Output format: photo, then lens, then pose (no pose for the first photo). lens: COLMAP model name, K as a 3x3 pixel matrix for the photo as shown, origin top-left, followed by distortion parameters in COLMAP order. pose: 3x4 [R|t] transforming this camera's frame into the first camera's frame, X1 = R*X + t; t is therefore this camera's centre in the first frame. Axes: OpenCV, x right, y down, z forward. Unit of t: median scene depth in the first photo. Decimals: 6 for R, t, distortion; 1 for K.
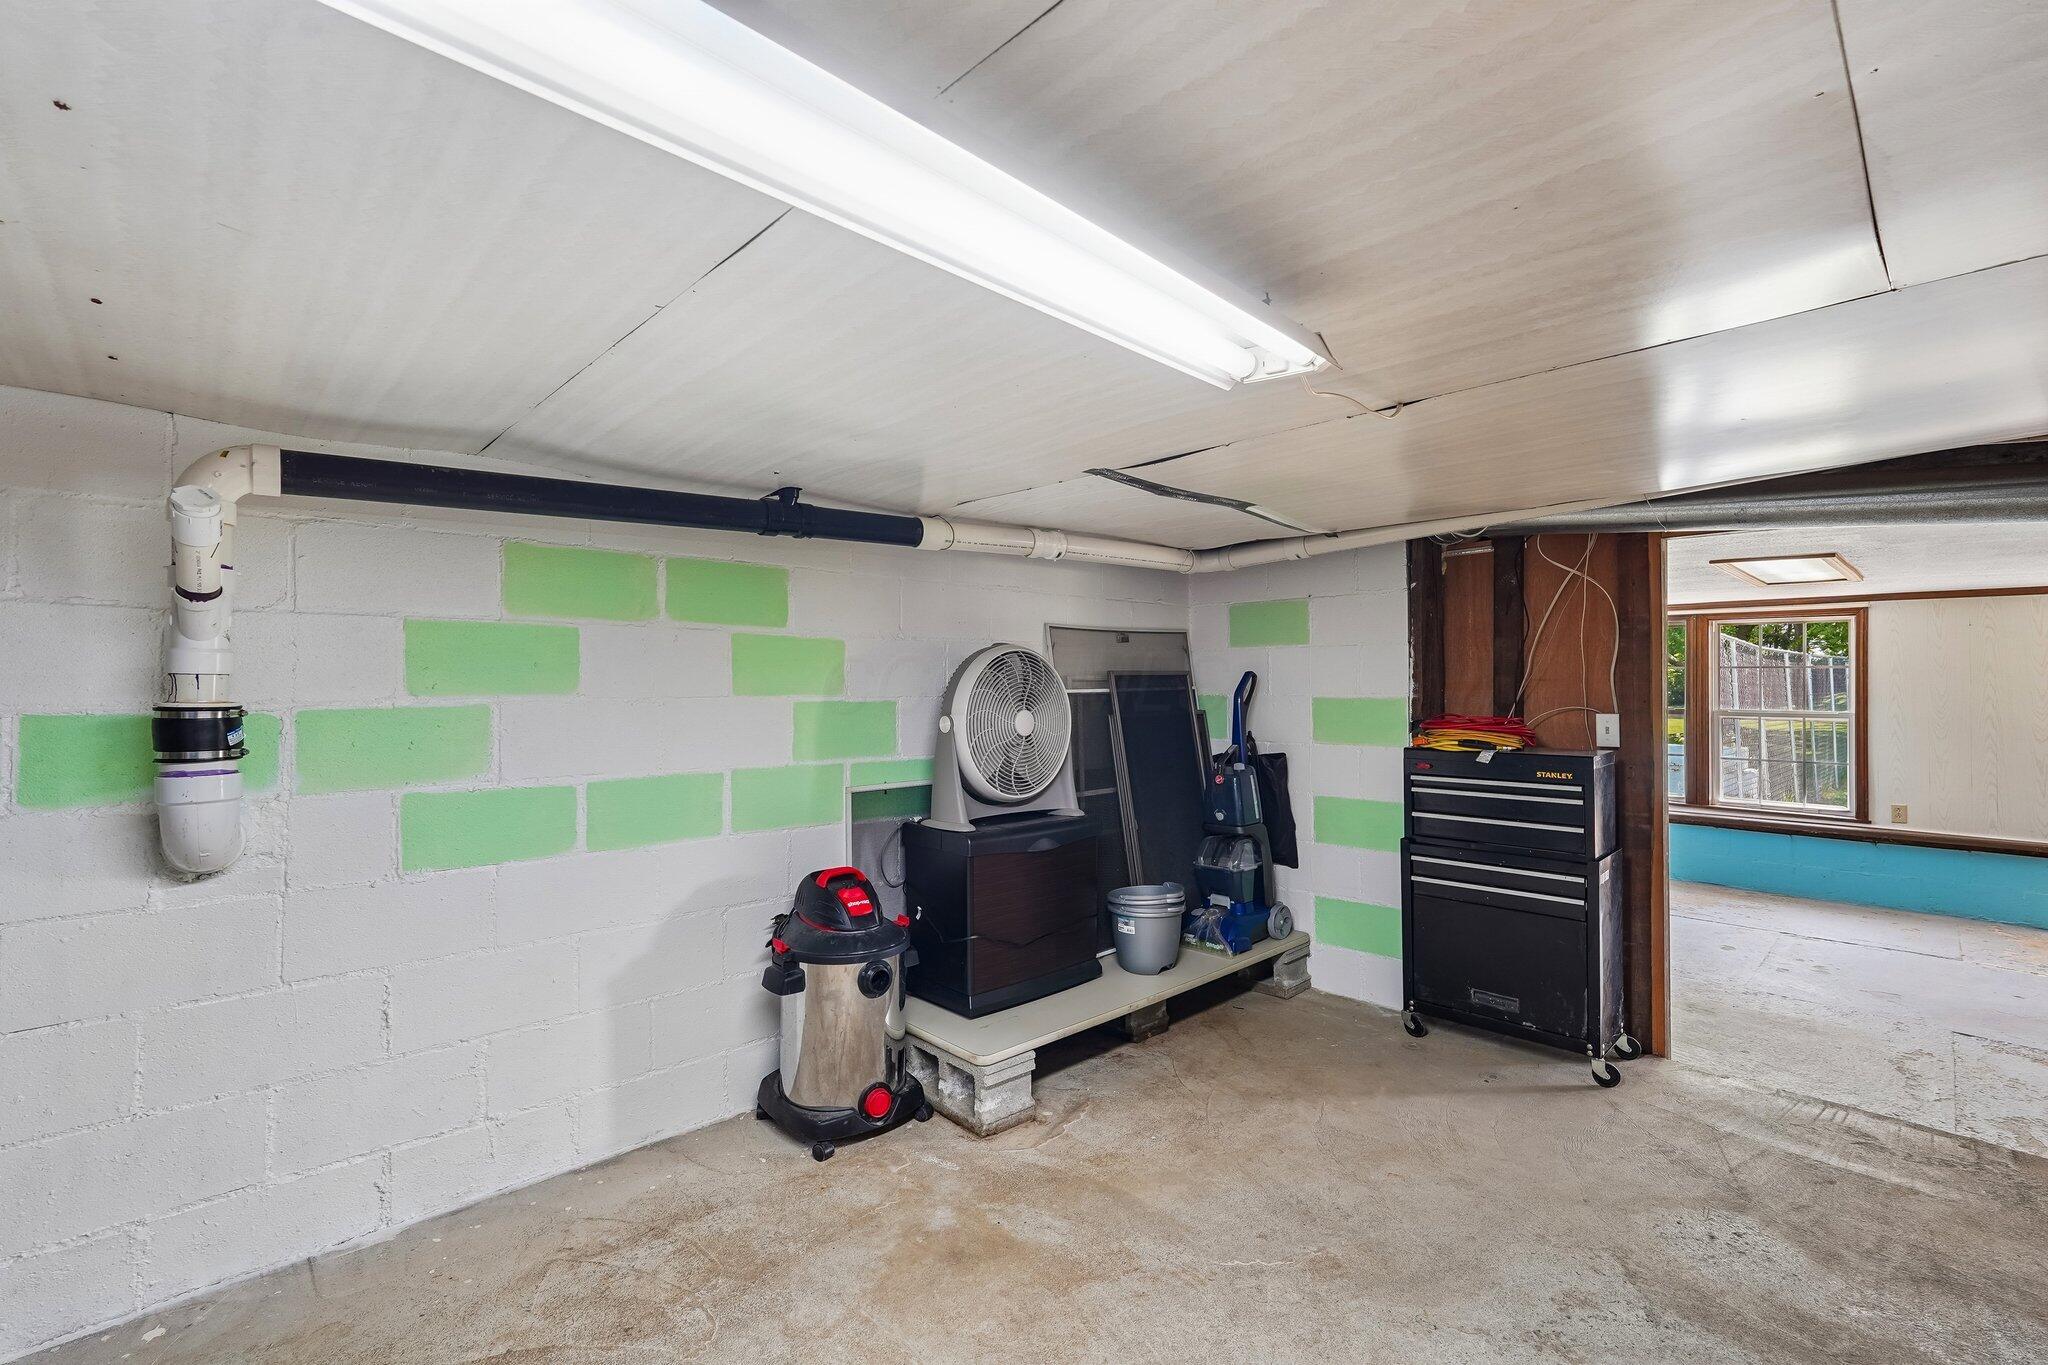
lens RADIAL K [[895.4, 0, 1024.0], [0, 895.4, 682.5], [0, 0, 1]] dist [-0.014193, 0.008243]
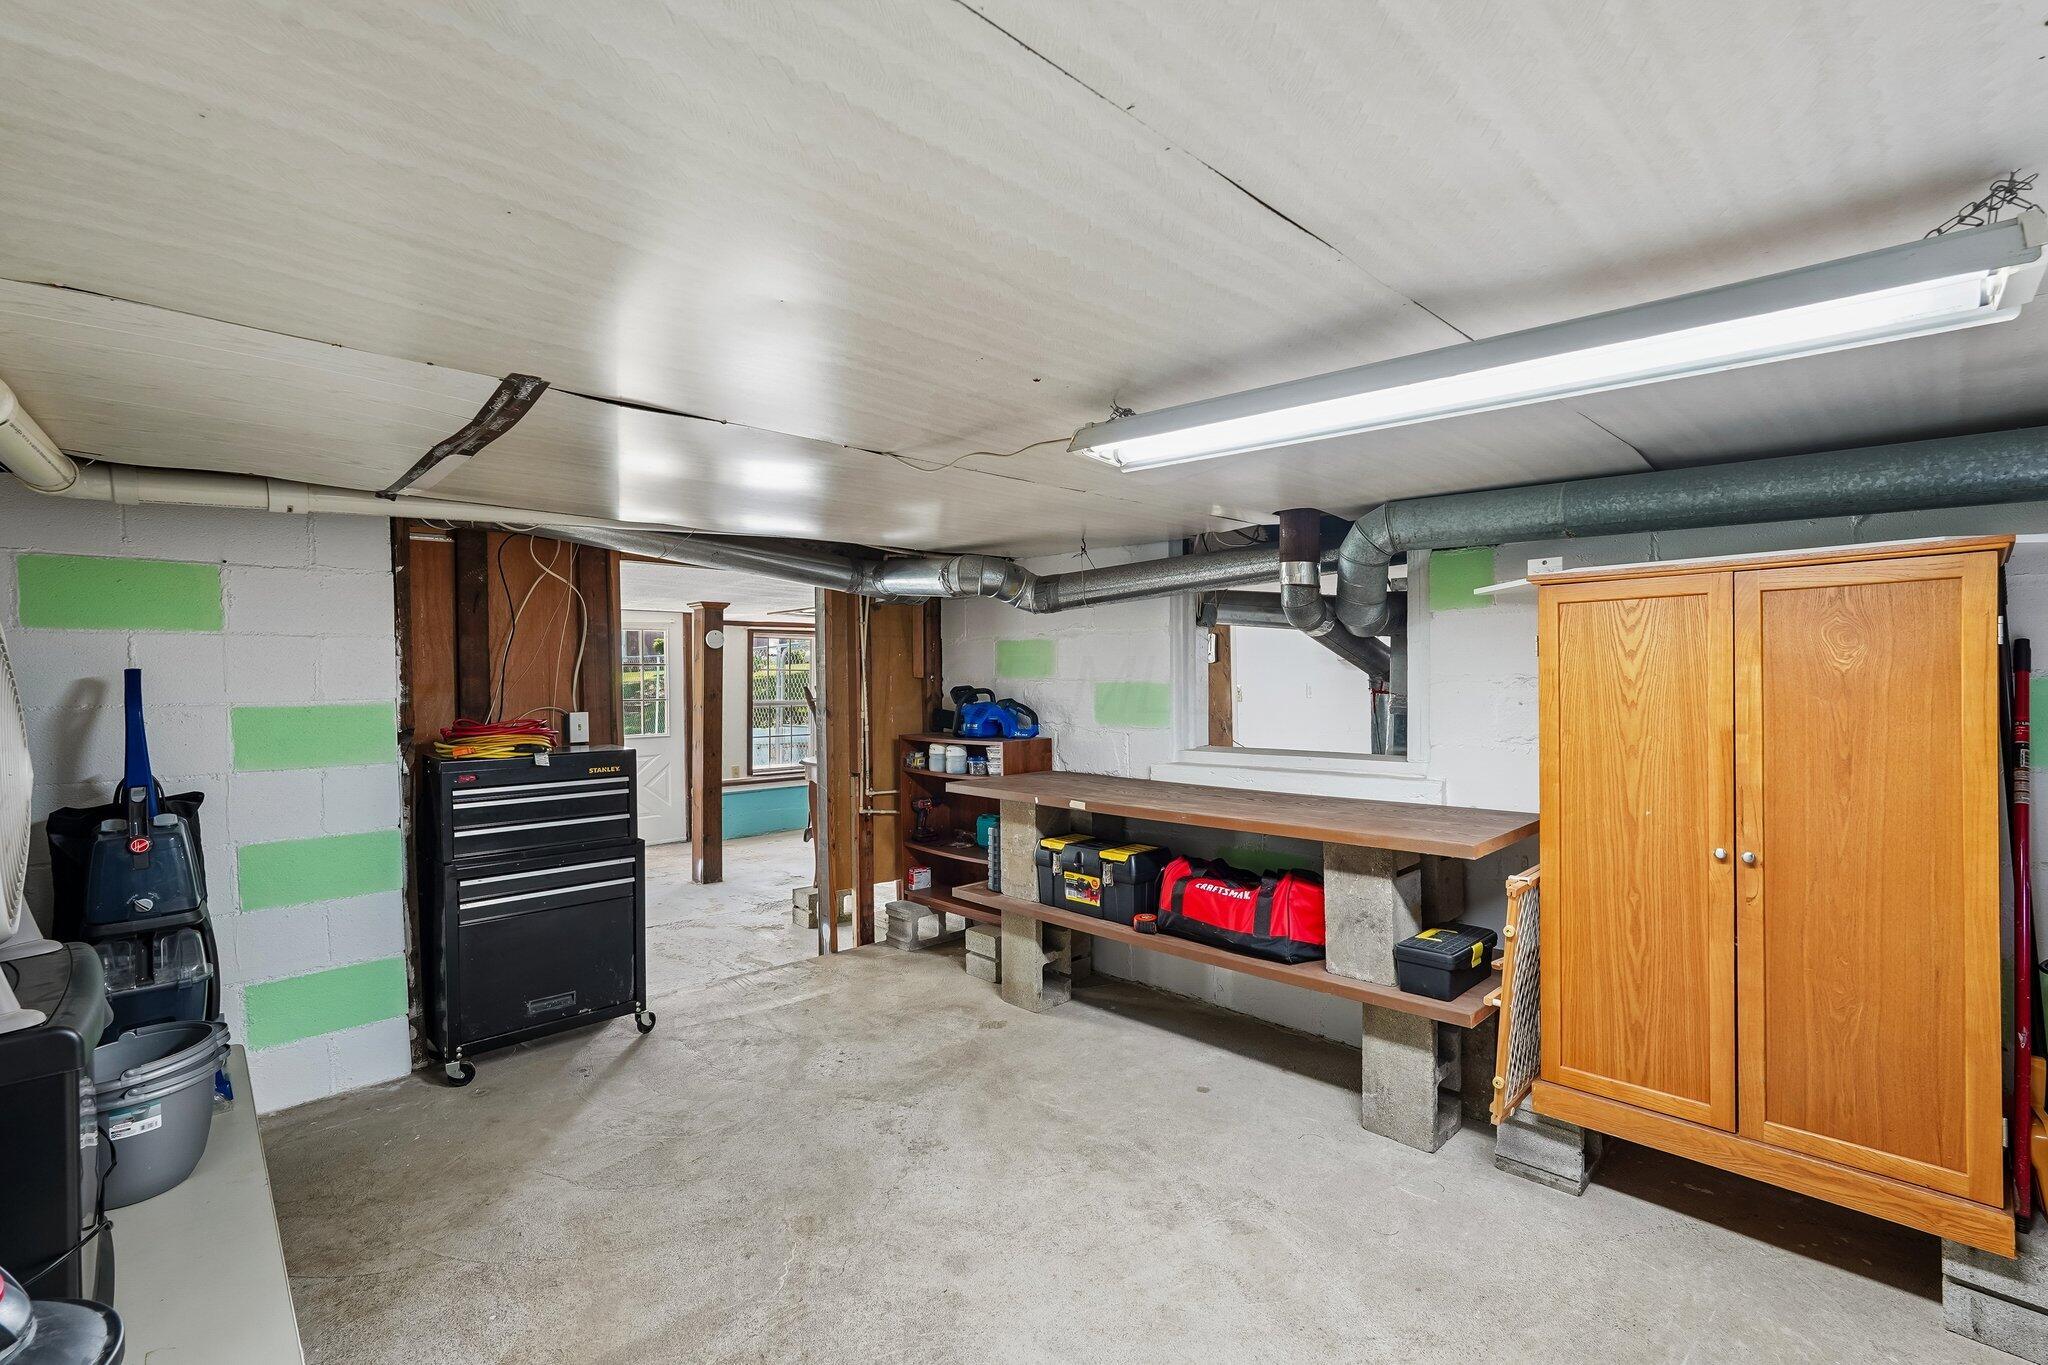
lens RADIAL K [[904.5, 0, 1024.0], [0, 904.5, 682.5], [0, 0, 1]] dist [-0.021586, 0.009508]
pose [[-0.005066, -0.002204, 0.999985, -0.499254], [0.005467, 0.999983, 0.002232, -0.001432], [-0.999972, 0.005478, -0.005054, 0.495069]]
